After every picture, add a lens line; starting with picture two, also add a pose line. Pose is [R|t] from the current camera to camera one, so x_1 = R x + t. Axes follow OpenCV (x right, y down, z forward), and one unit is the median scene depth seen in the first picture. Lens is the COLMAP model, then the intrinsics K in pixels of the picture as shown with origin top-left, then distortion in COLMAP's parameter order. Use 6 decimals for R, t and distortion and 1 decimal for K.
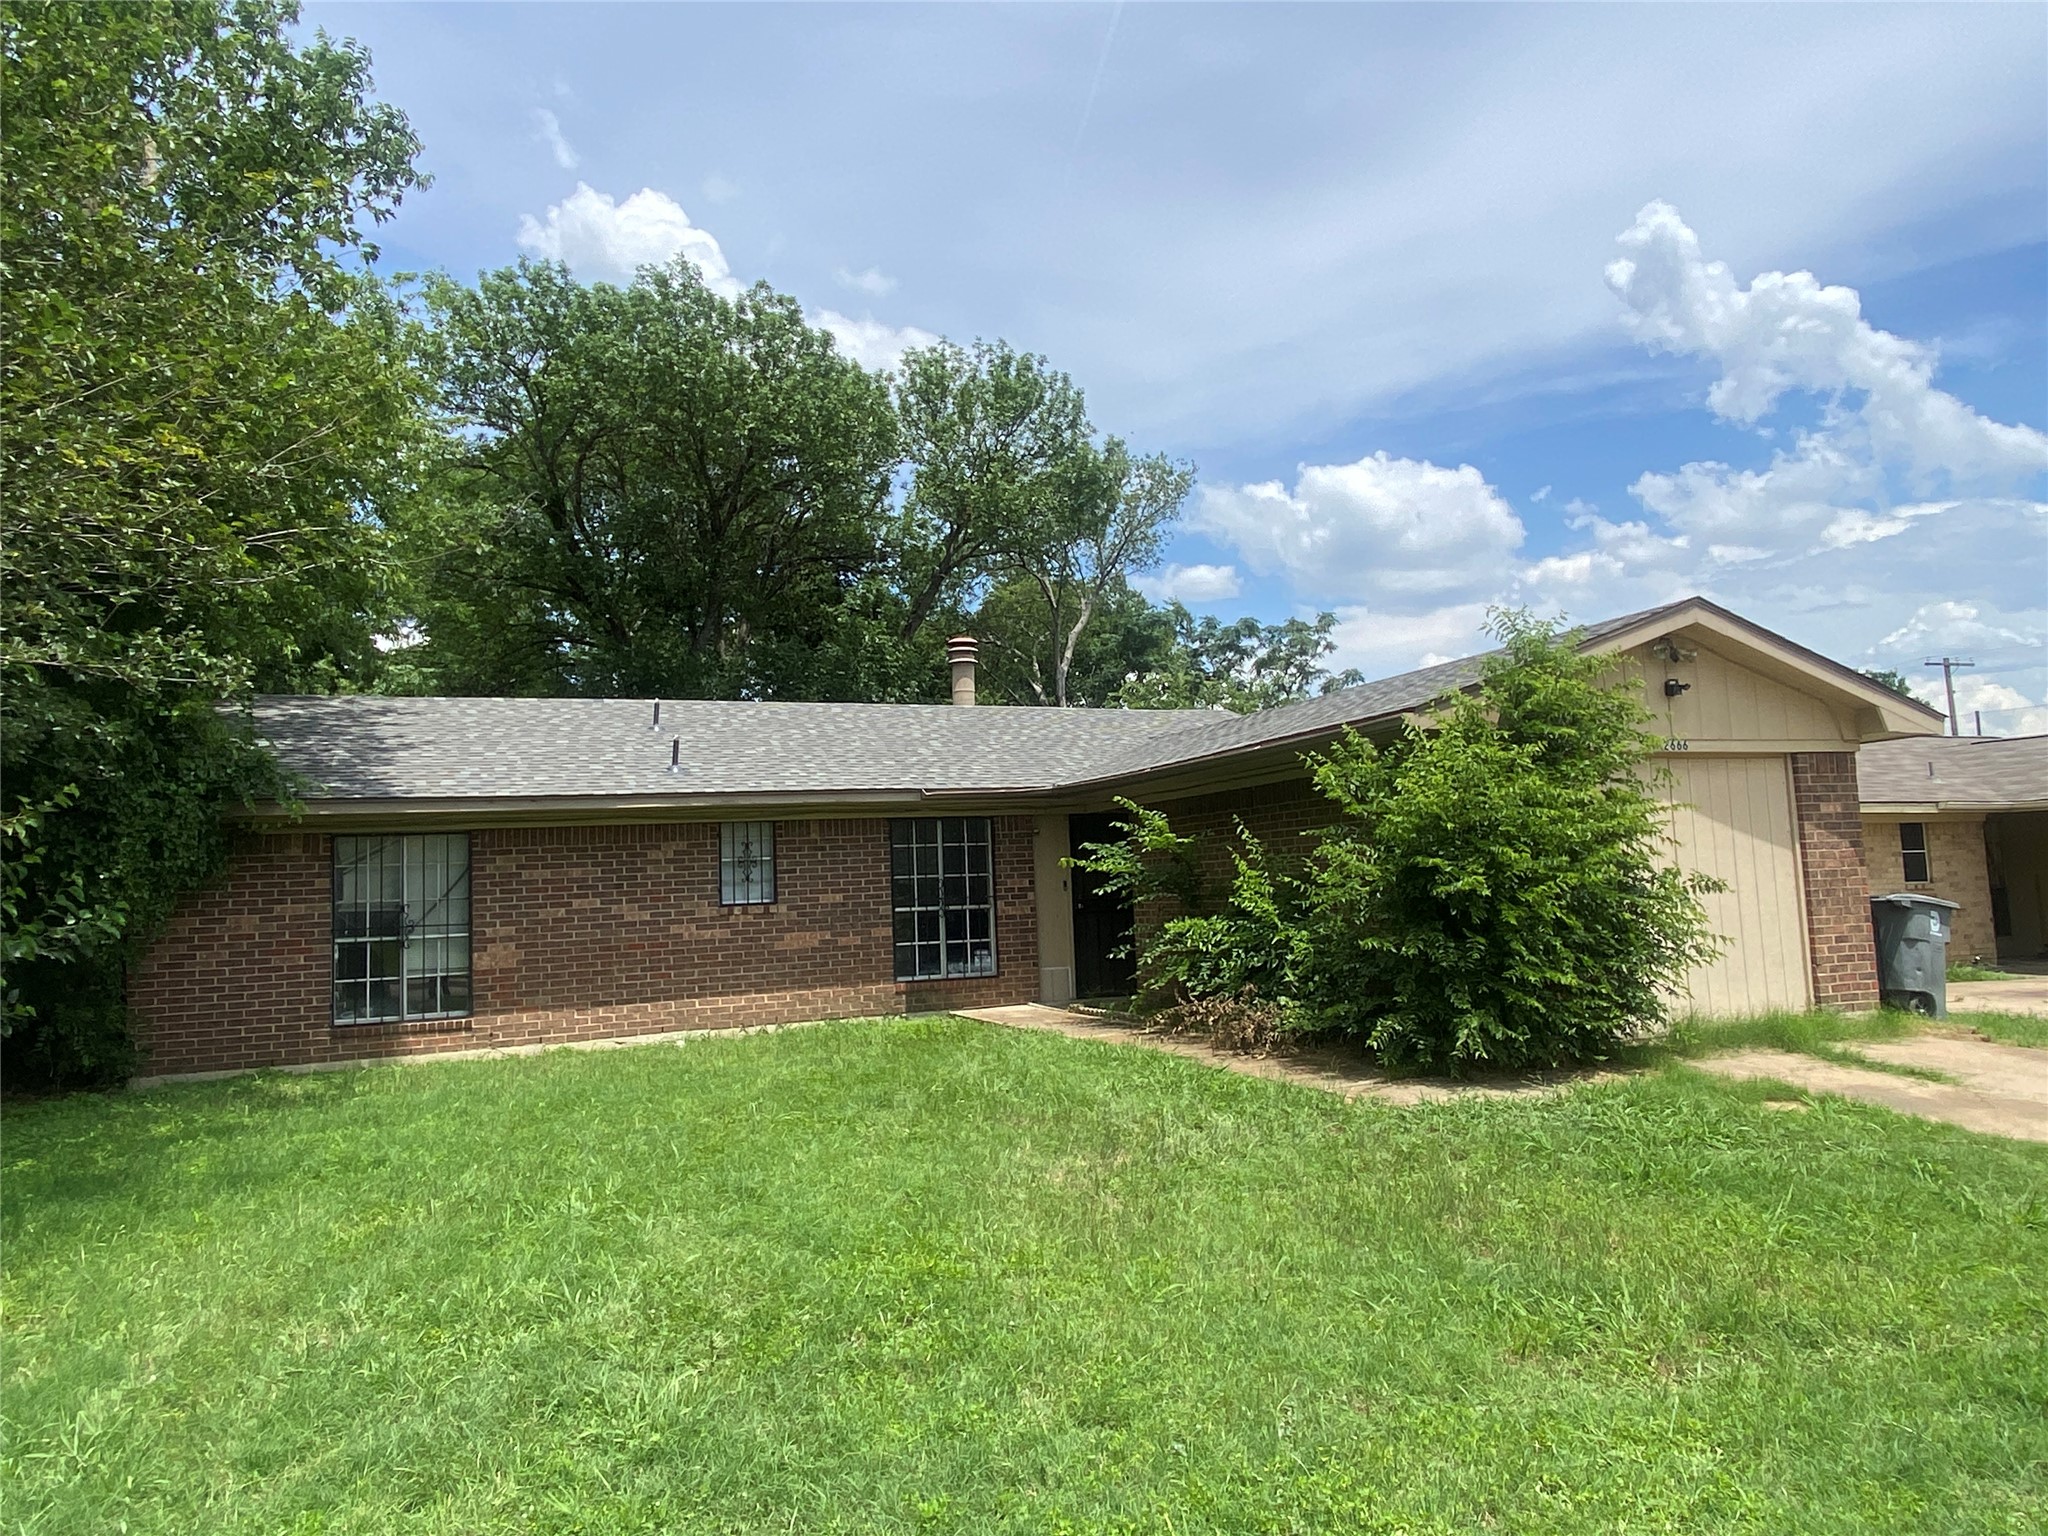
lens RADIAL K [[1364.3, 0, 1024.0], [0, 1364.3, 768.0], [0, 0, 1]] dist [0.003578, -0.000609]
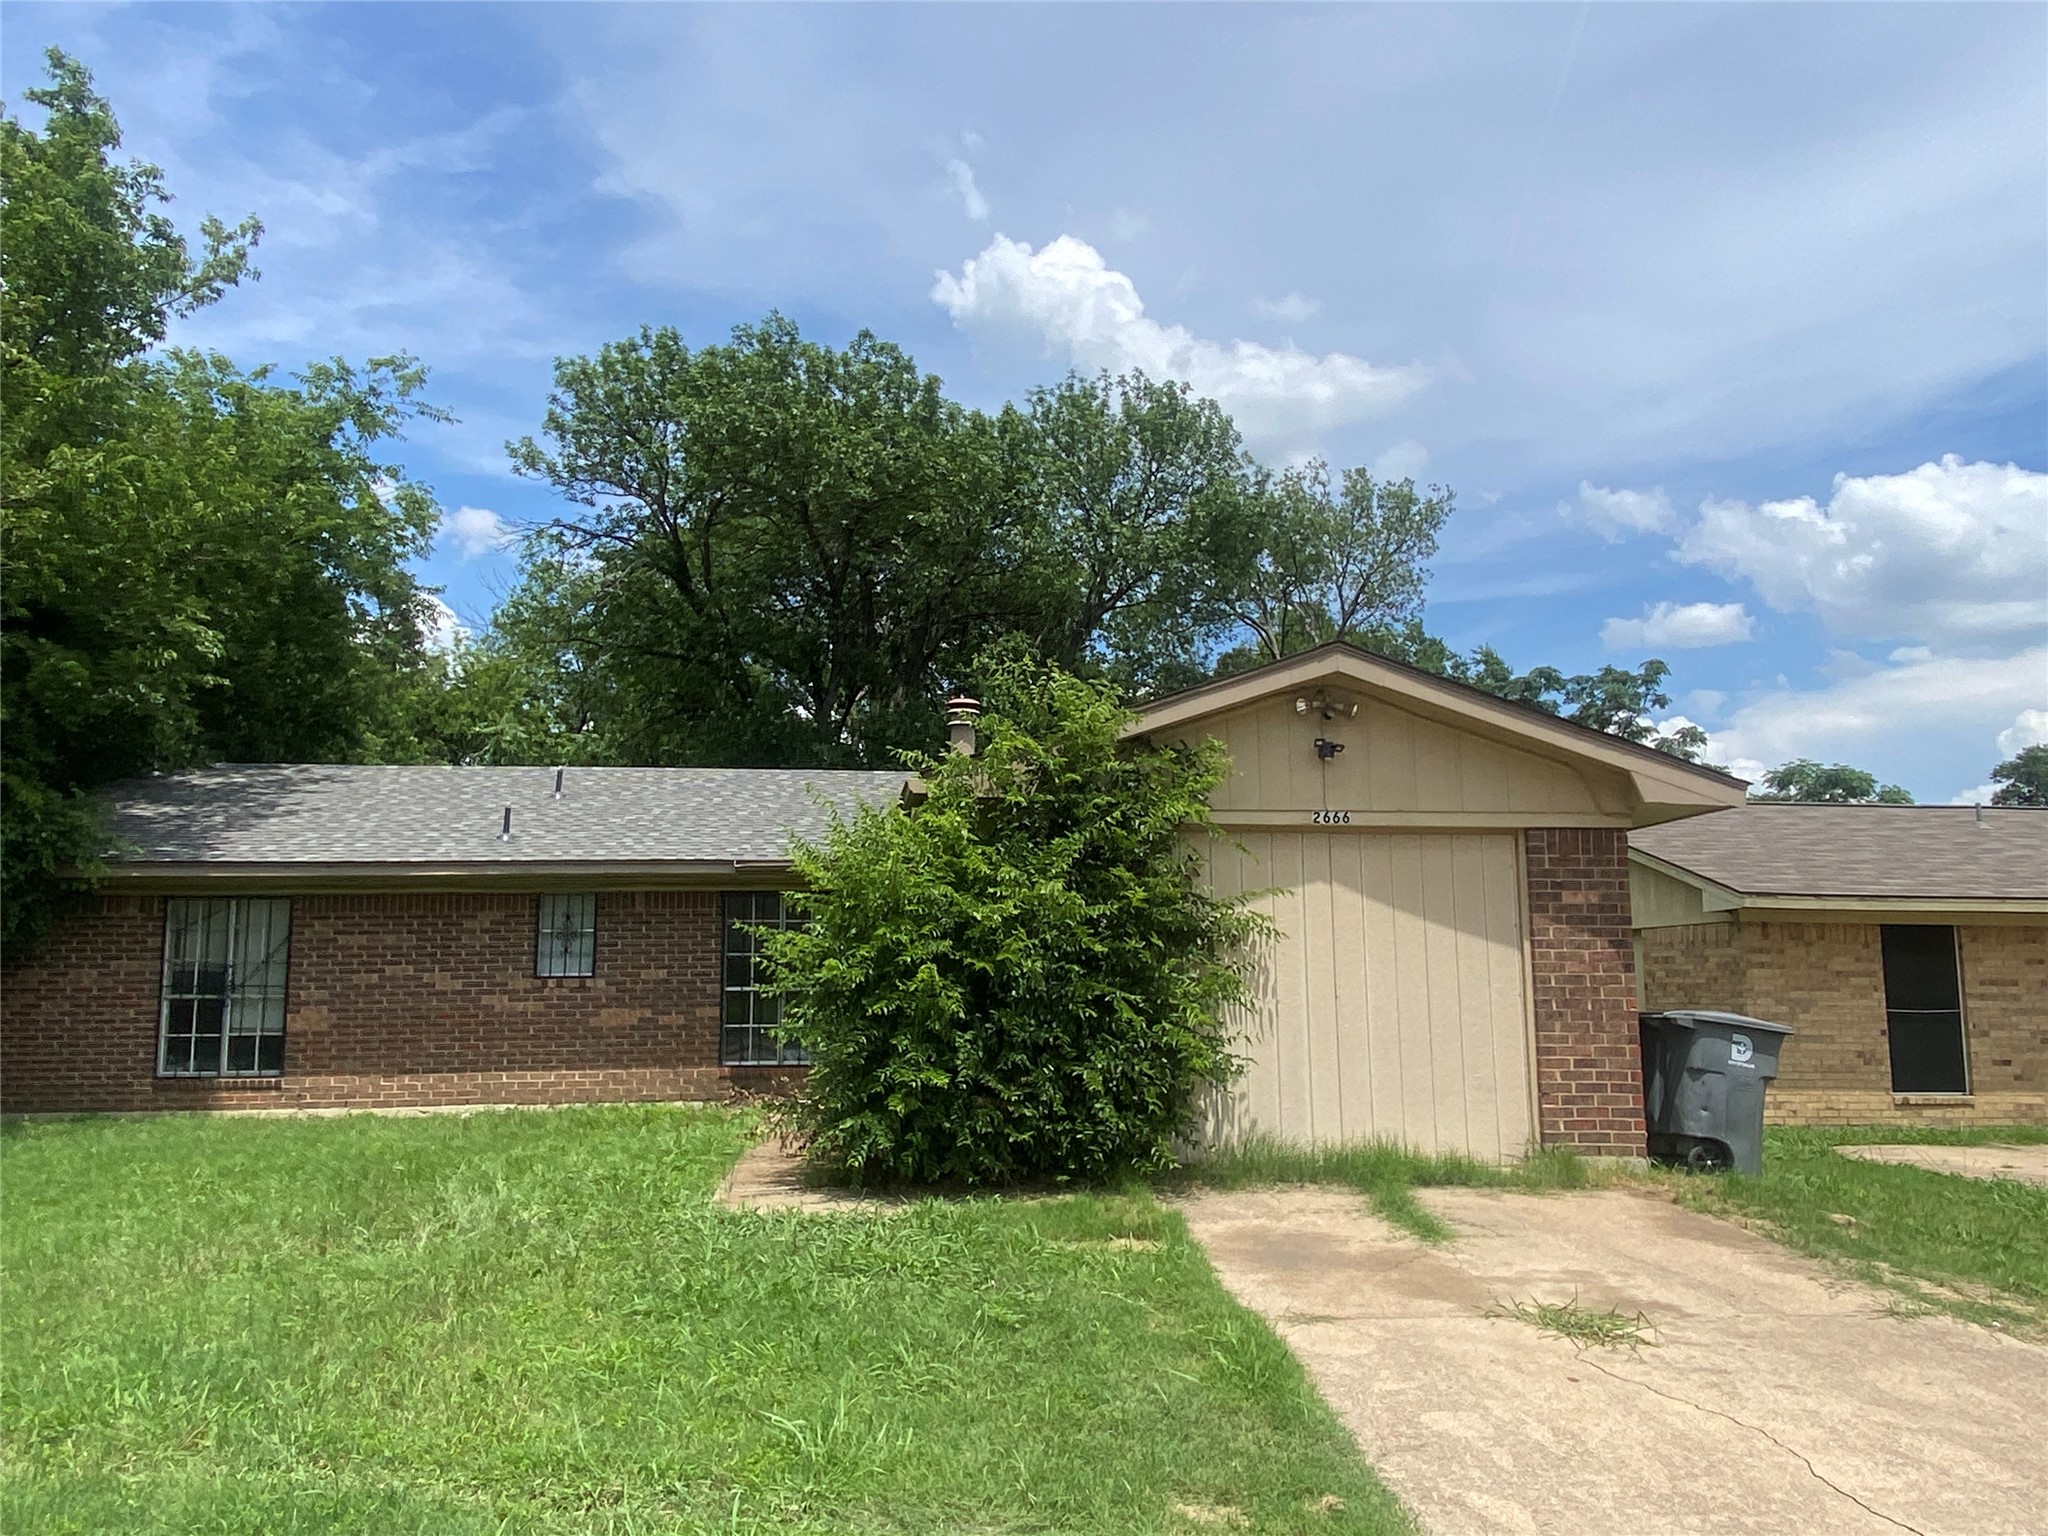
lens RADIAL K [[1531.9, 0, 1024.0], [0, 1531.9, 768.0], [0, 0, 1]] dist [0.003783, -0.007964]
pose [[0.958919, -0.004553, -0.283645, 0.457079], [-0.009487, 0.998797, -0.048105, -0.000236], [0.283522, 0.048820, 0.957722, 0.038986]]
